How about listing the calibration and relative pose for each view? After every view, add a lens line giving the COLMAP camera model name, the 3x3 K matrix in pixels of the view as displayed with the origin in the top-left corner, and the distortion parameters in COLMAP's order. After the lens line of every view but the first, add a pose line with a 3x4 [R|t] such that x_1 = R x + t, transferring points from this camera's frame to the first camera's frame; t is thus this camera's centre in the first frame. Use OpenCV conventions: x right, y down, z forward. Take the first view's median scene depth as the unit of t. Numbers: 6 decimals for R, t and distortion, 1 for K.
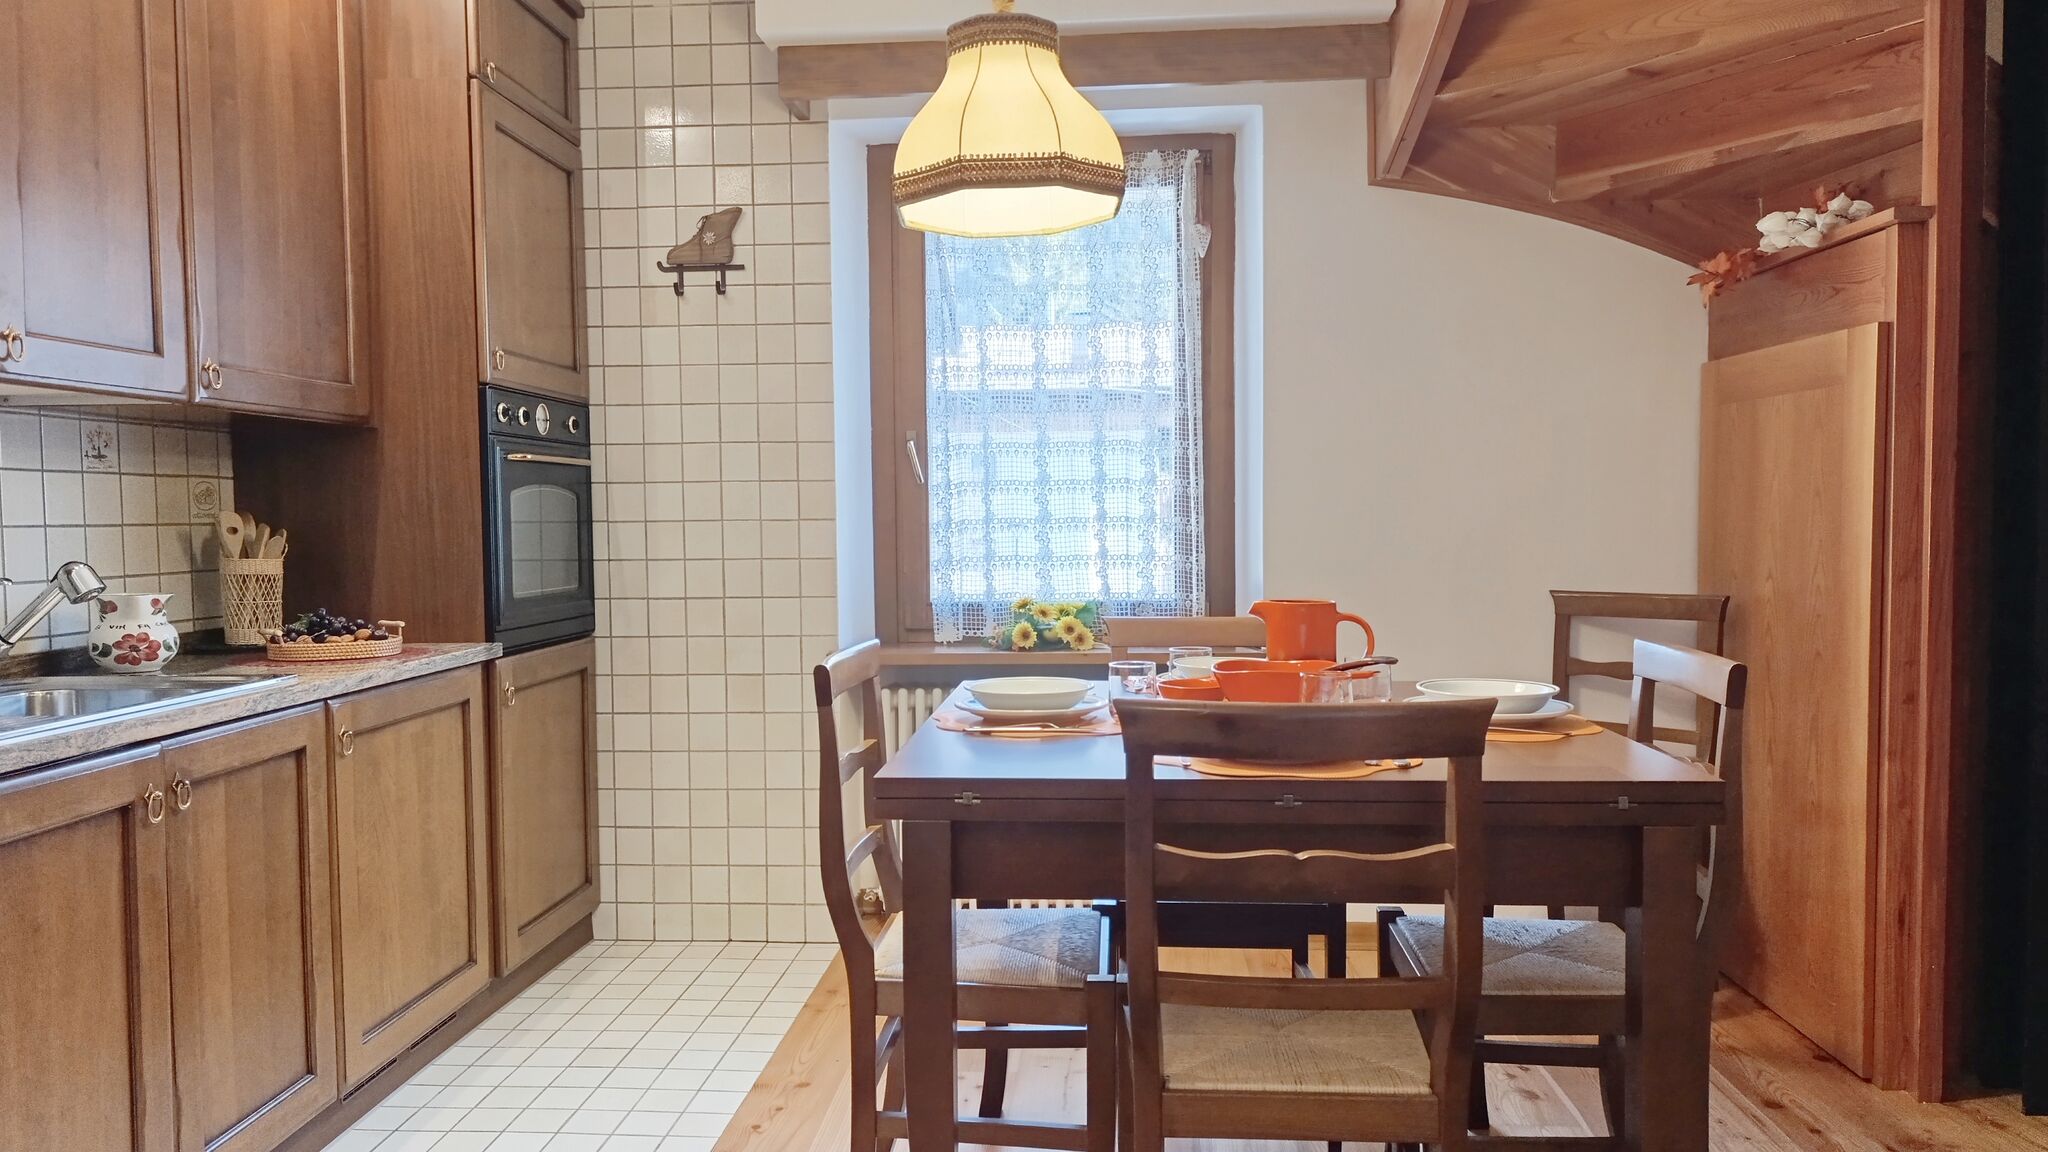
lens RADIAL K [[1404.9, 0, 1025.0], [0, 1404.9, 583.9], [0, 0, 1]] dist [0.049474, -0.058232]
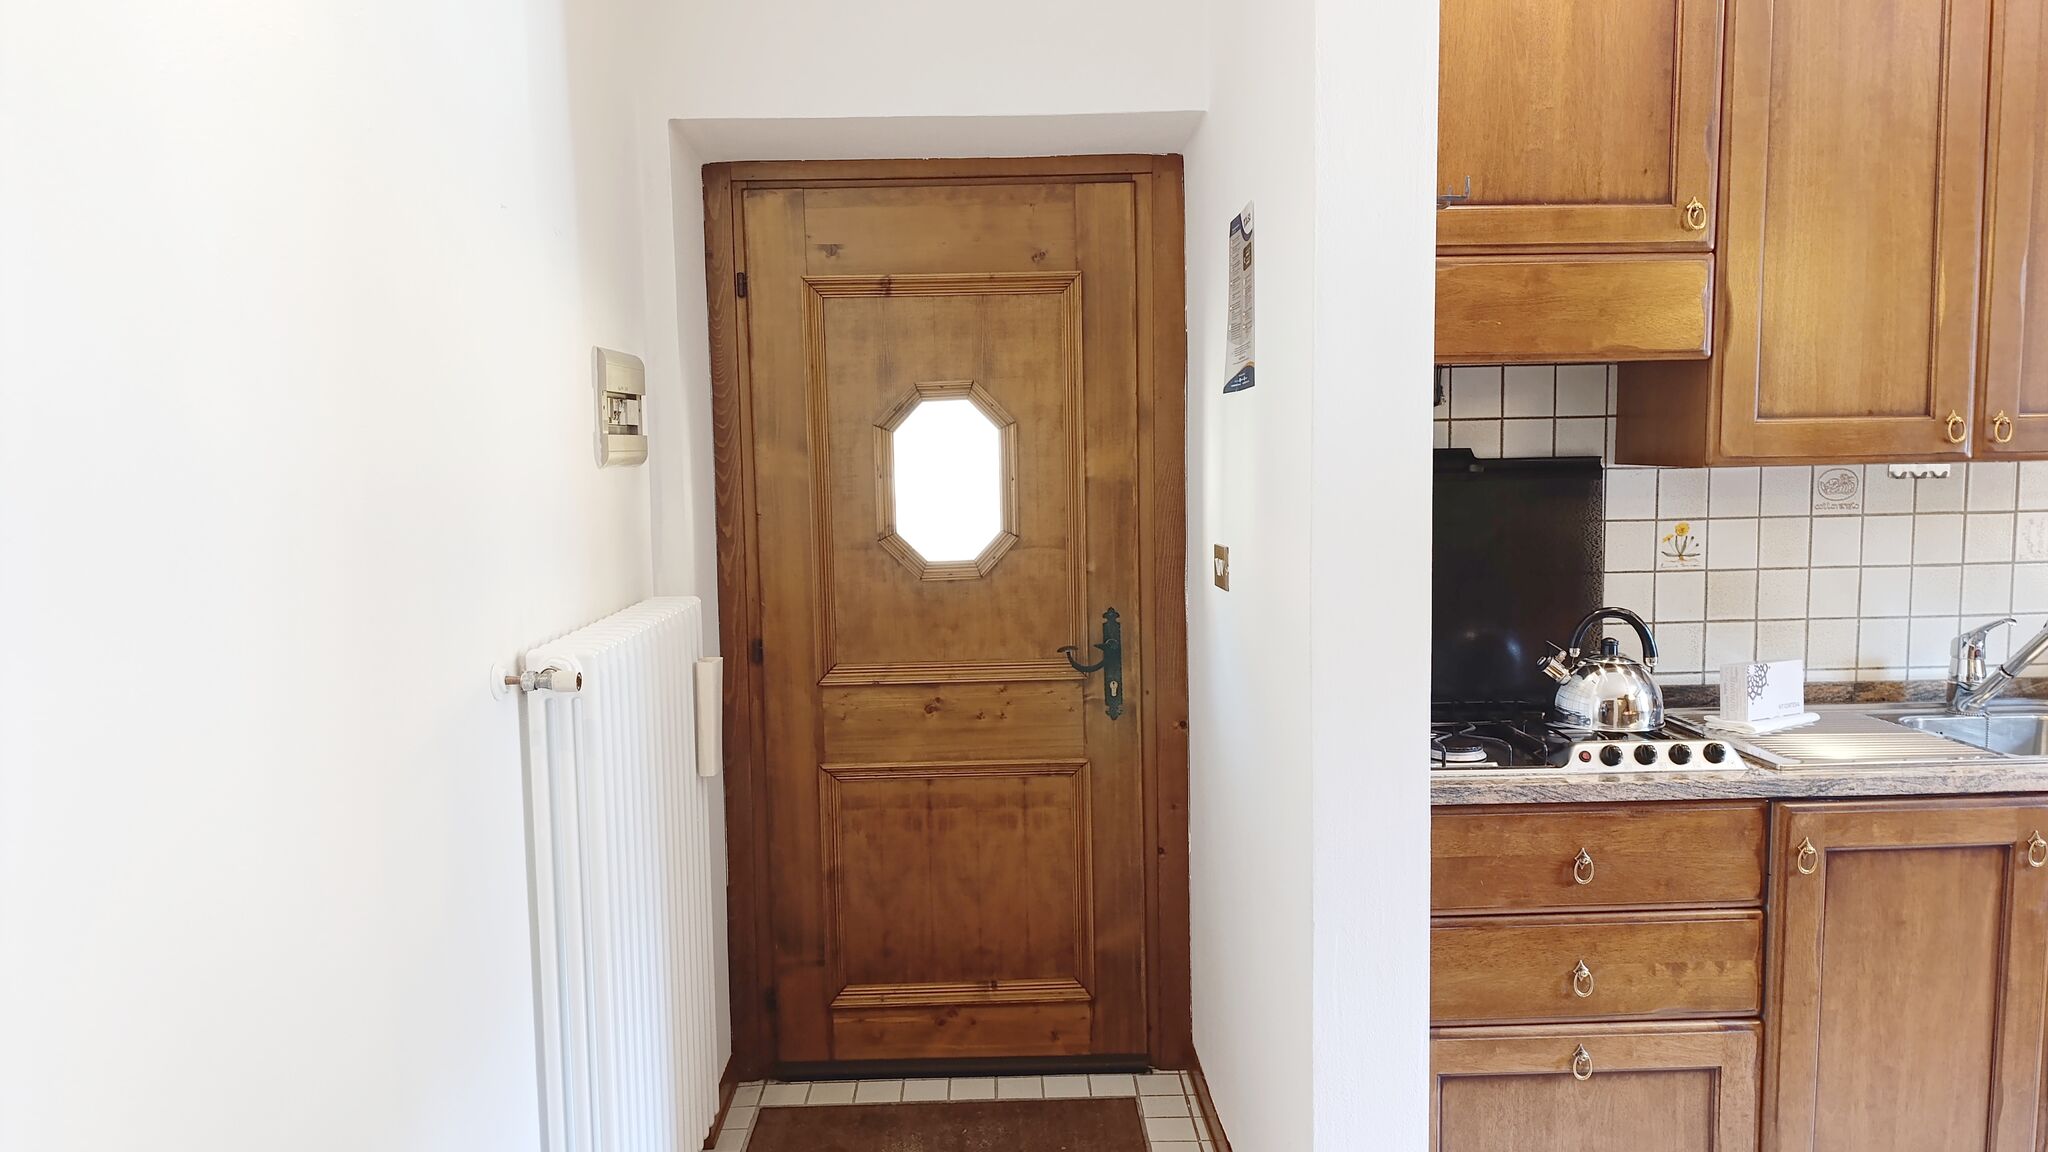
lens RADIAL K [[1404.9, 0, 1025.0], [0, 1404.9, 583.9], [0, 0, 1]] dist [0.049474, -0.058232]
pose [[0.094338, 0.108227, -0.989640, 0.277933], [-0.032404, 0.993880, 0.105602, -0.102597], [0.995013, 0.022106, 0.097268, 0.068480]]
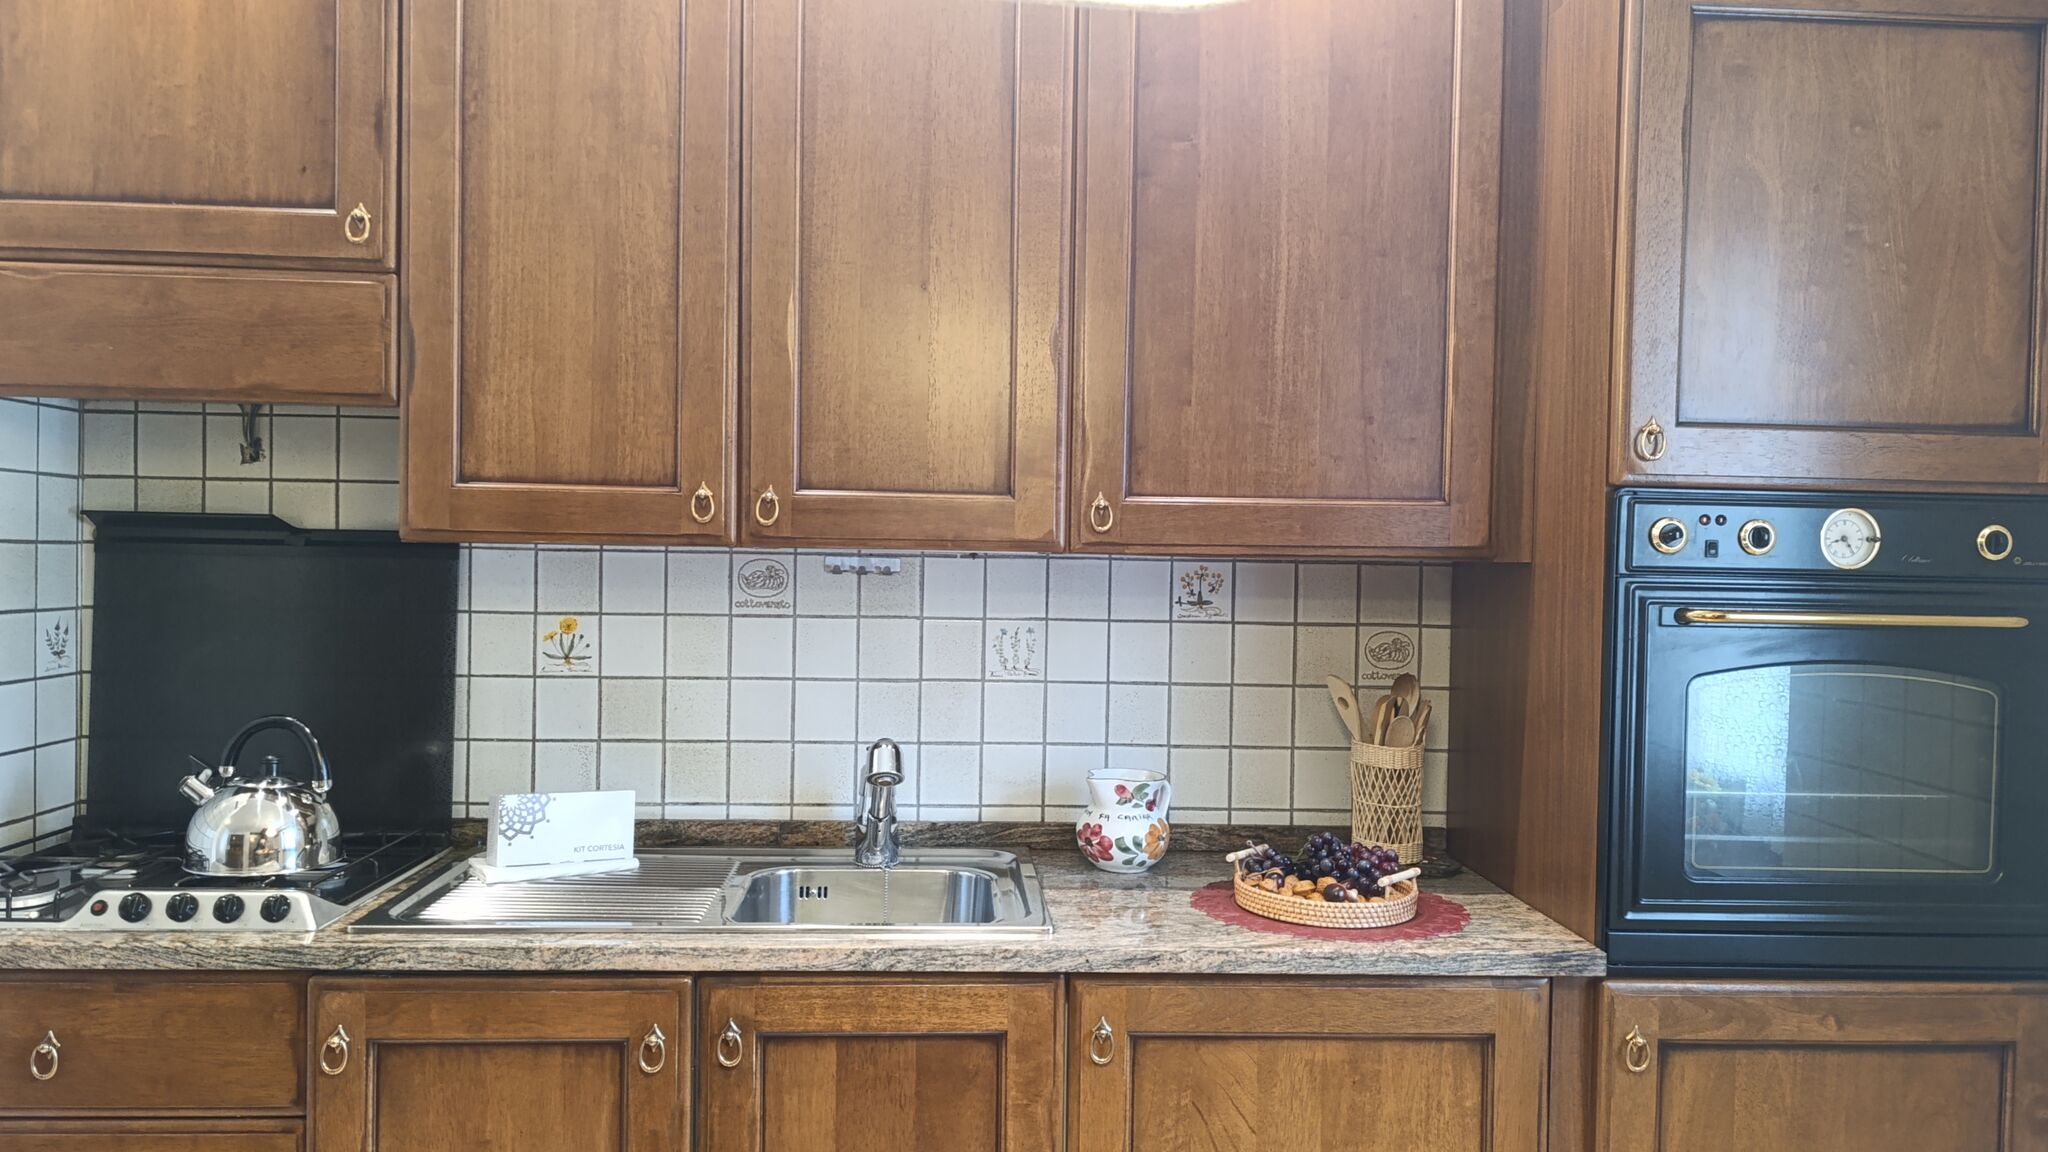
lens RADIAL K [[1470.2, 0, 1021.8], [0, 1470.2, 582.7], [0, 0, 1]] dist [0.064516, -0.071934]
pose [[0.107755, 0.032942, -0.993632, 0.200612], [-0.068842, 0.997299, 0.025598, -0.114558], [0.991791, 0.065645, 0.109731, 0.783904]]
